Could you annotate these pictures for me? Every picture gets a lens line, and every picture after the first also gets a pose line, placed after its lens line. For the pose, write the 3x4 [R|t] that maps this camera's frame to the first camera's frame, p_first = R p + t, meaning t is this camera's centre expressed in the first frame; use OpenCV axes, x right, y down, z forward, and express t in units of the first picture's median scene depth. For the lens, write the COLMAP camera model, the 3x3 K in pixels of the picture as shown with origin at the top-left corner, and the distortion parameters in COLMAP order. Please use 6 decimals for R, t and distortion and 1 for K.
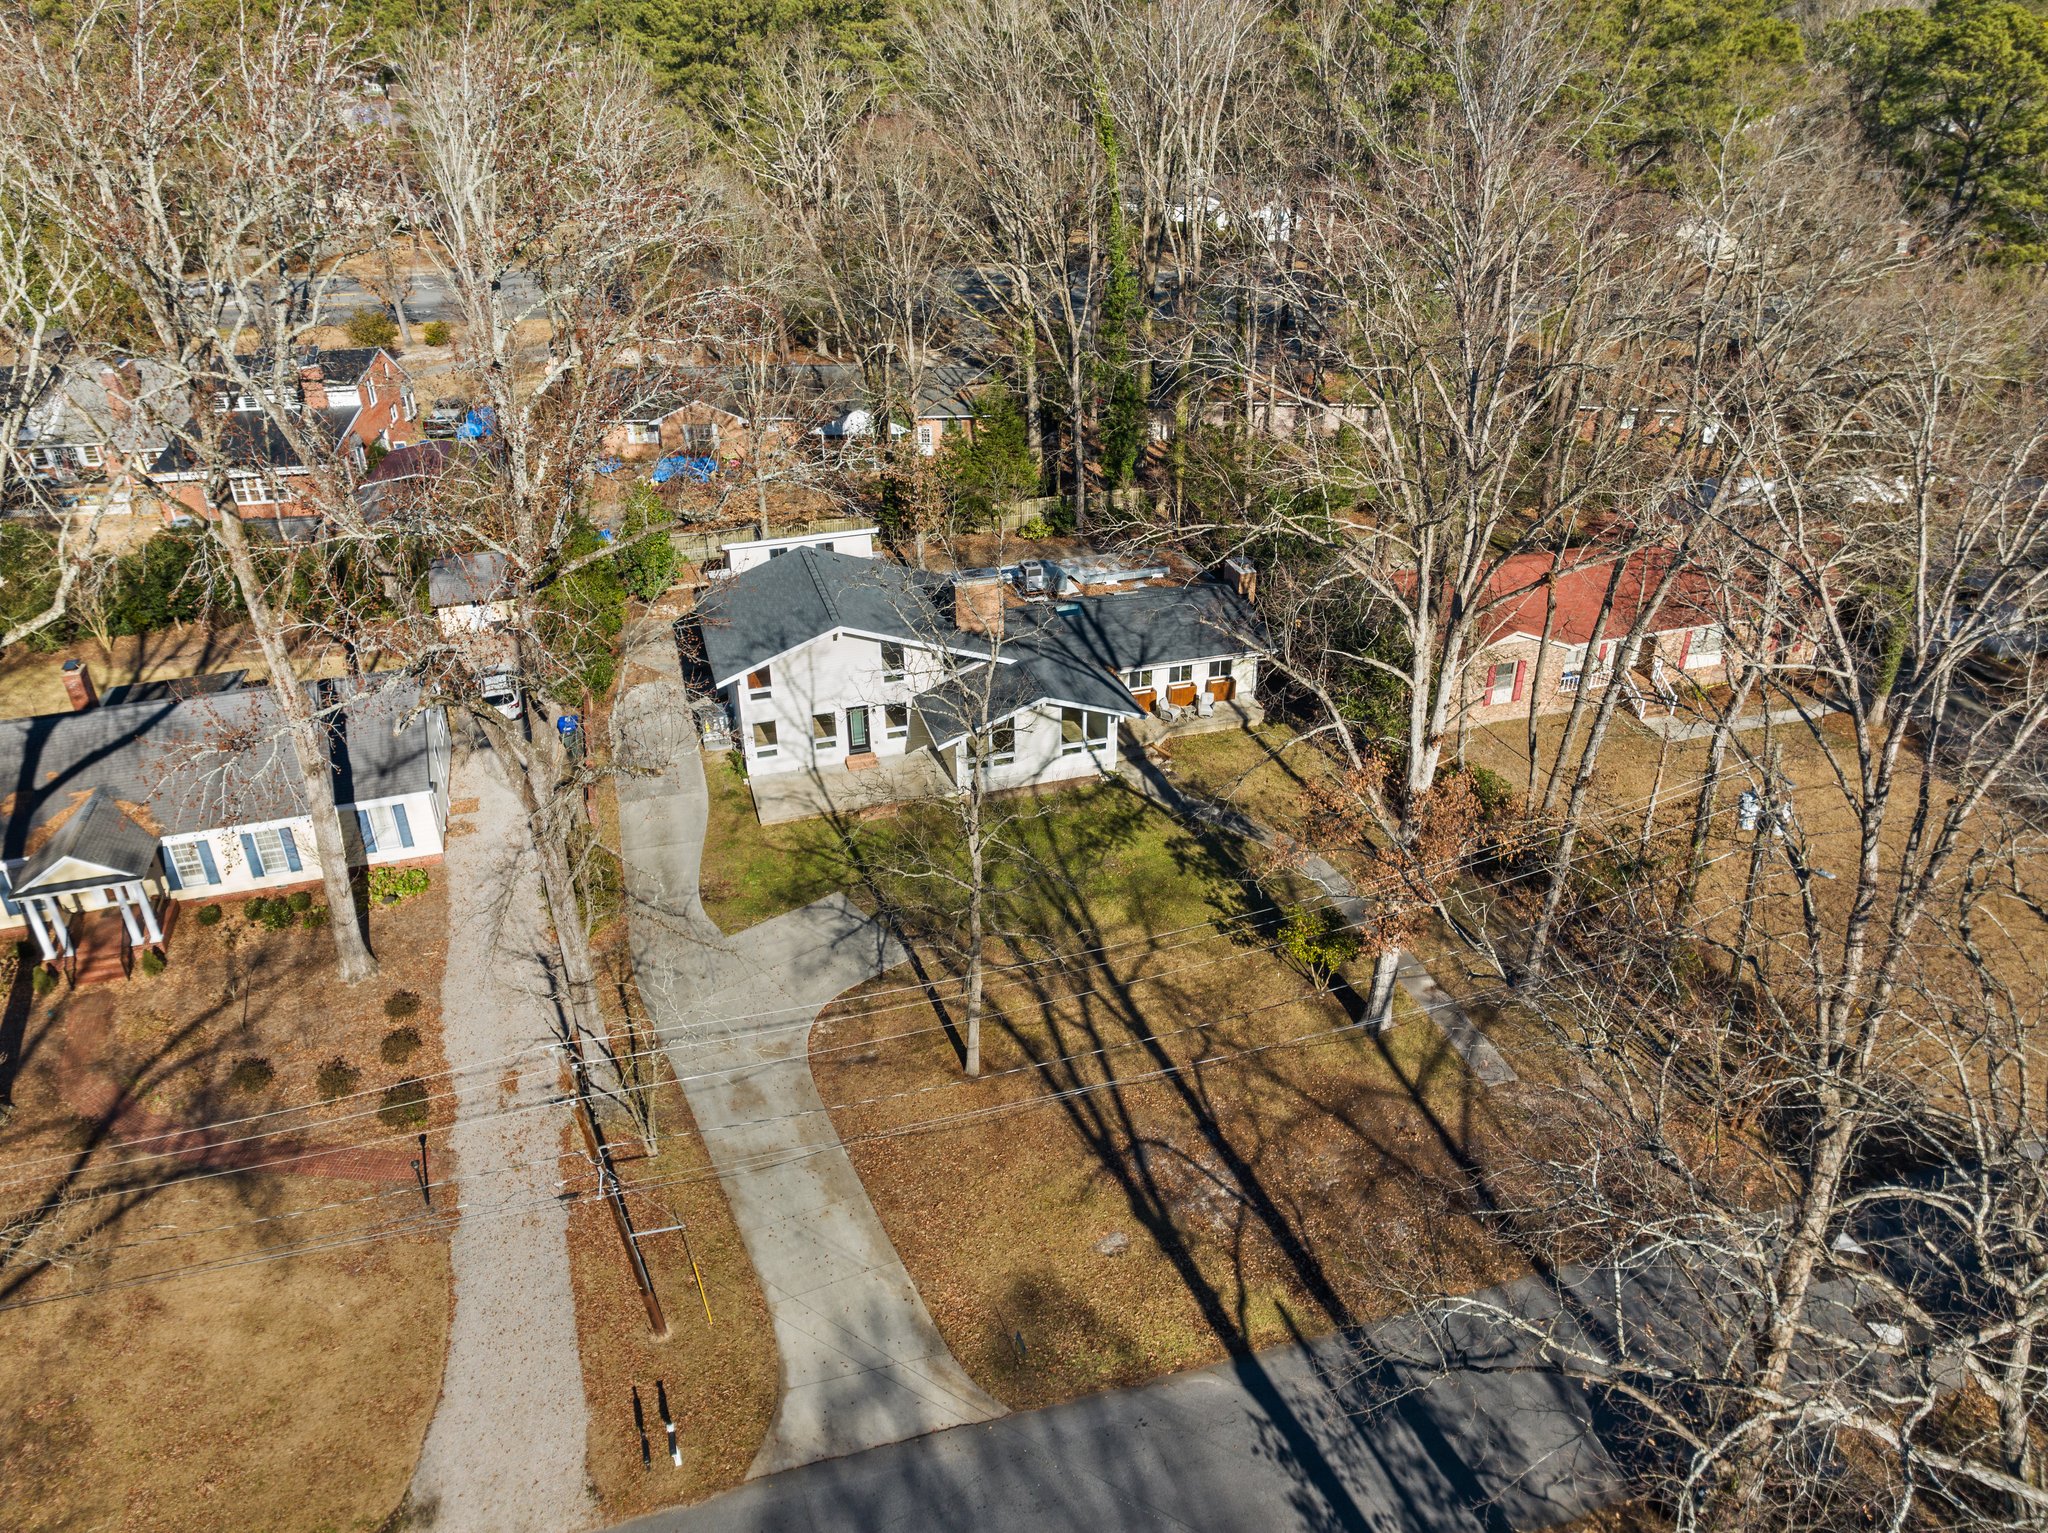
lens RADIAL K [[1431.1, 0, 1024.0], [0, 1431.1, 766.5], [0, 0, 1]] dist [-0.040841, -0.001493]
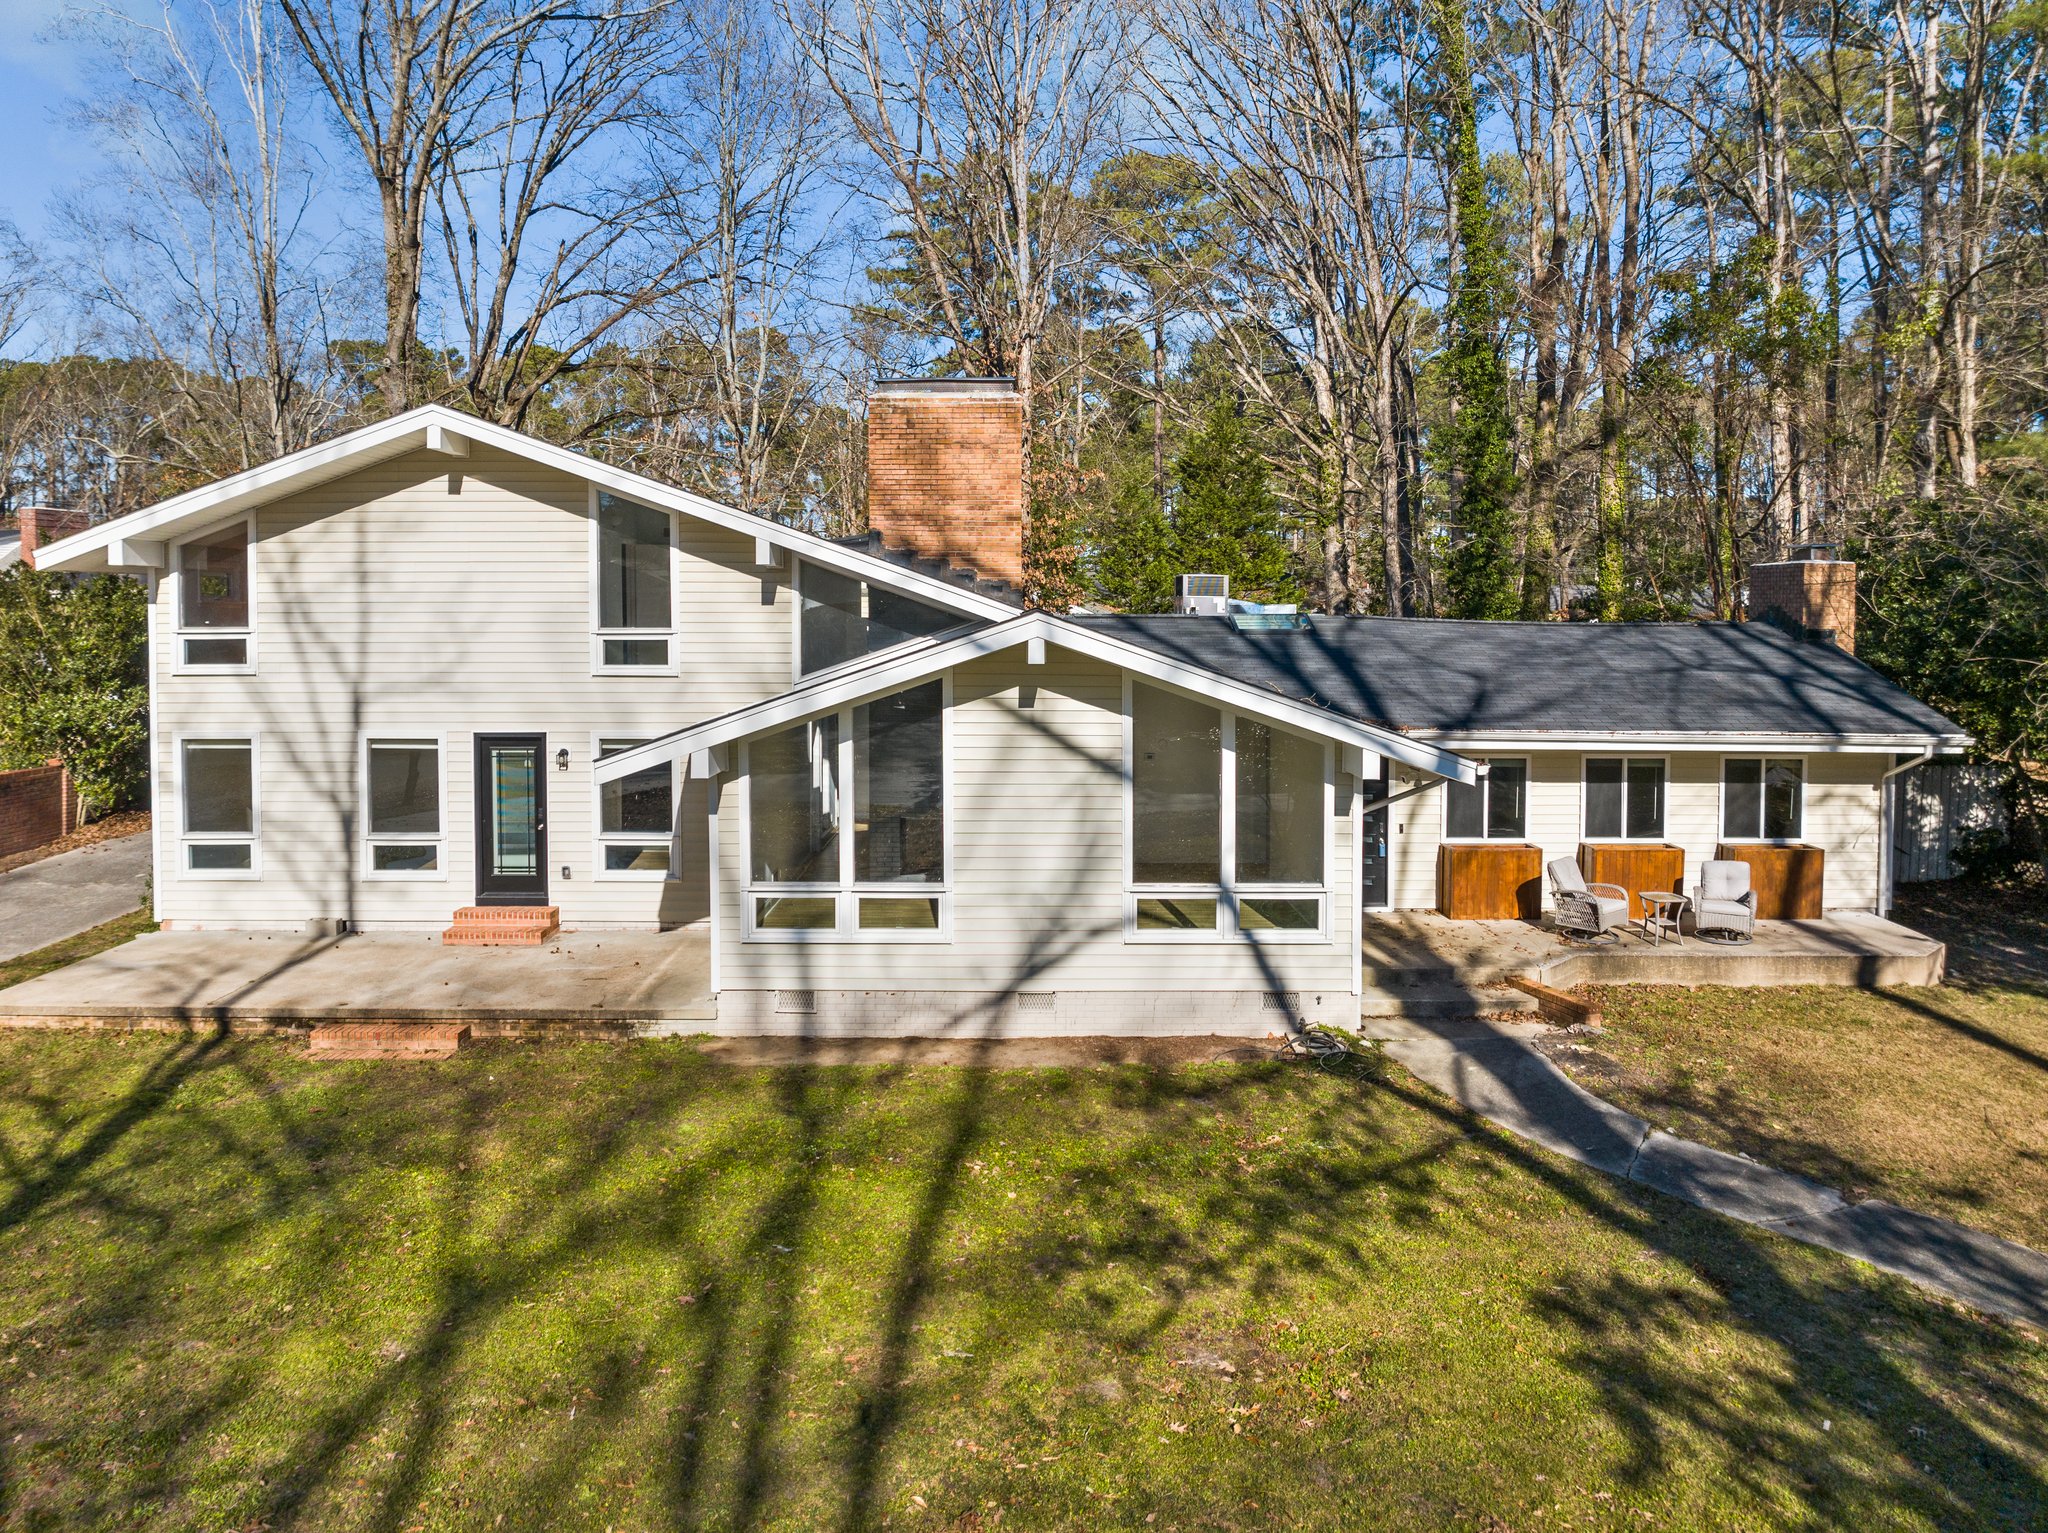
lens RADIAL K [[1473.2, 0, 1040.6], [0, 1473.2, 705.9], [0, 0, 1]] dist [-0.034881, 0.000029]
pose [[0.960560, 0.029699, -0.276484, 0.082434], [-0.148630, 0.895171, -0.420212, 0.069277], [0.235020, 0.444733, 0.864279, 0.748391]]
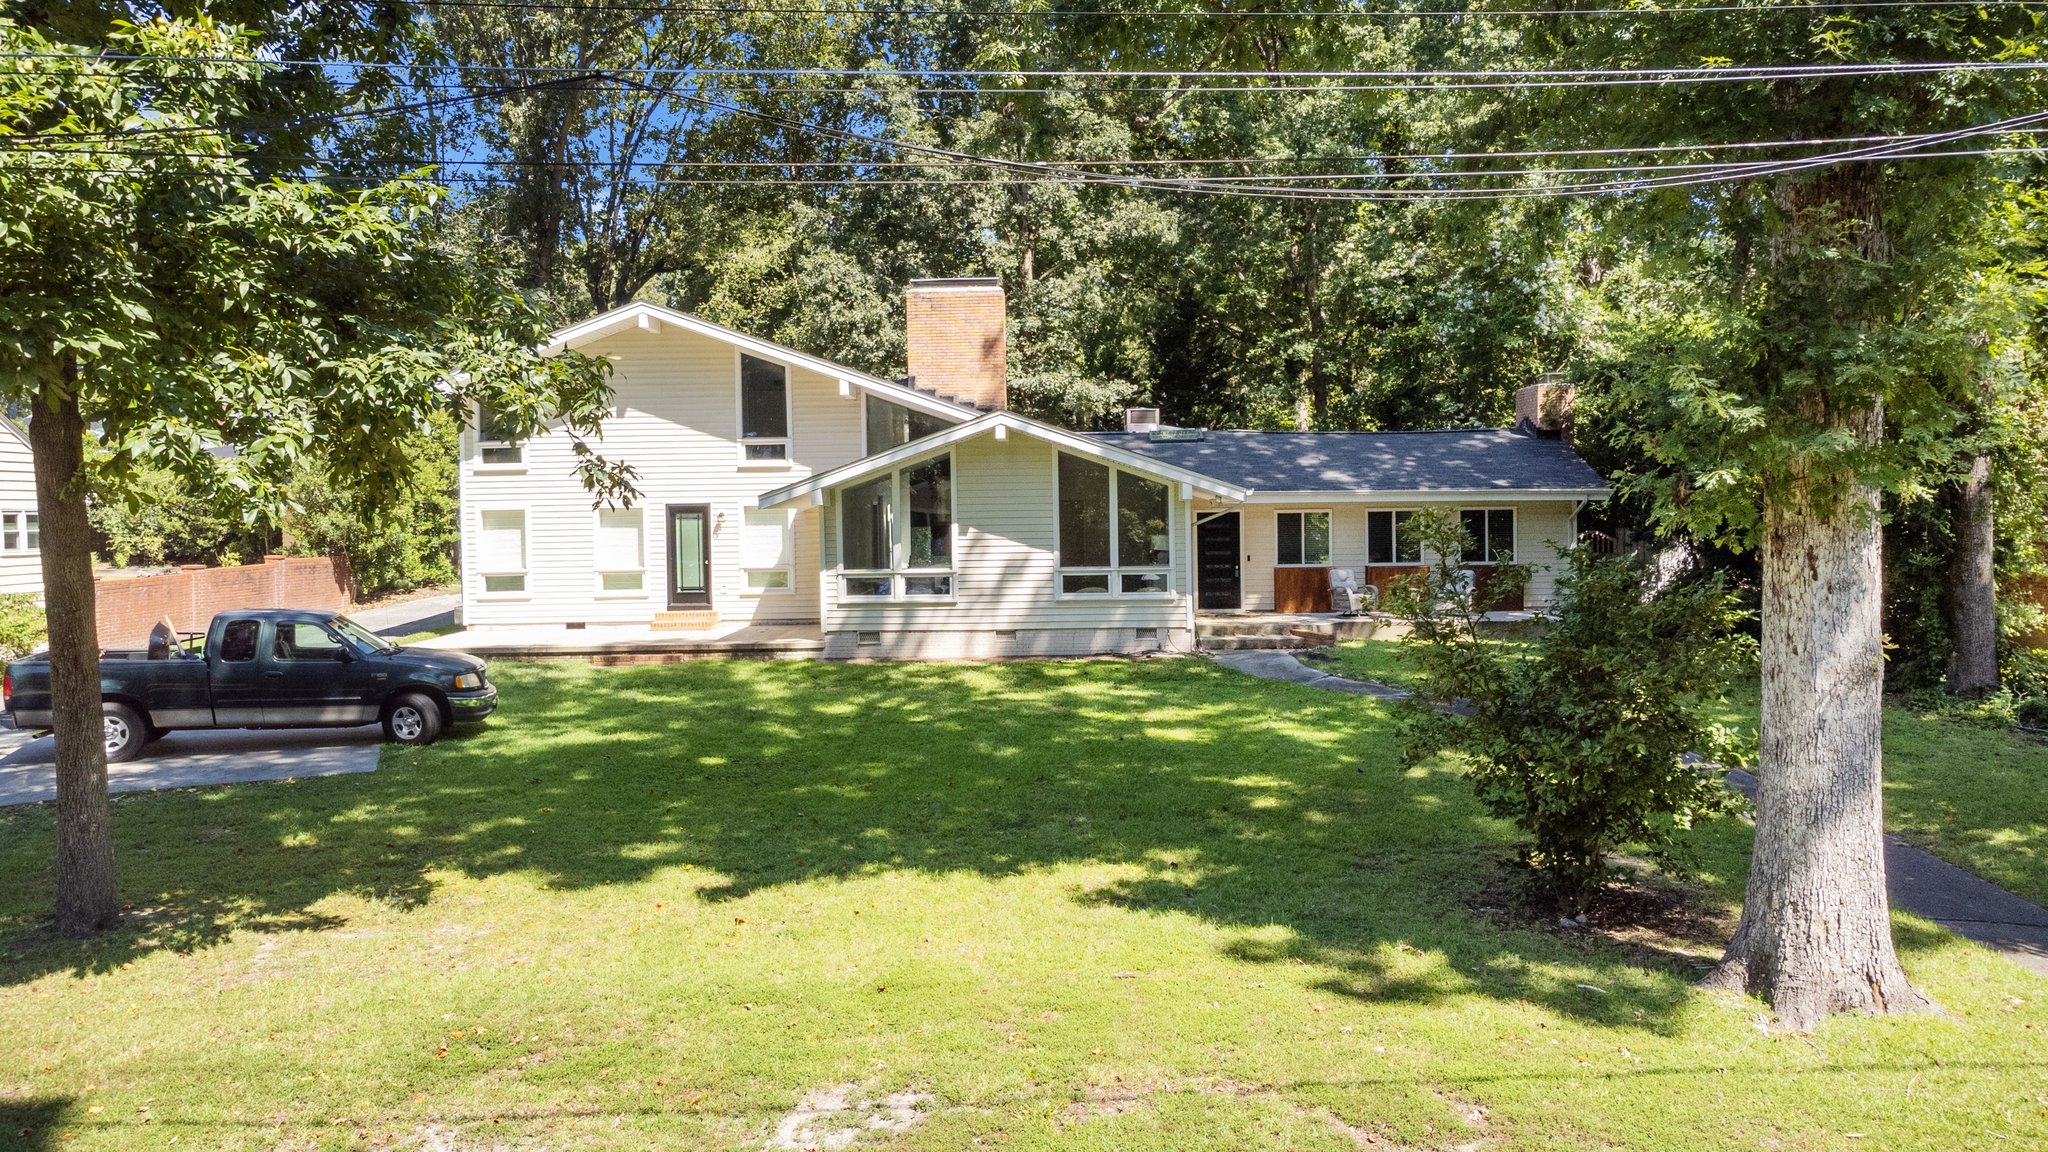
lens RADIAL K [[1535.6, 0, 1033.4], [0, 1535.6, 558.9], [0, 0, 1]] dist [0.071689, -0.000464]
pose [[0.948335, 0.005461, -0.317223, 0.170426], [-0.151261, 0.886688, -0.436927, 0.193147], [0.278892, 0.462337, 0.841703, 0.586724]]
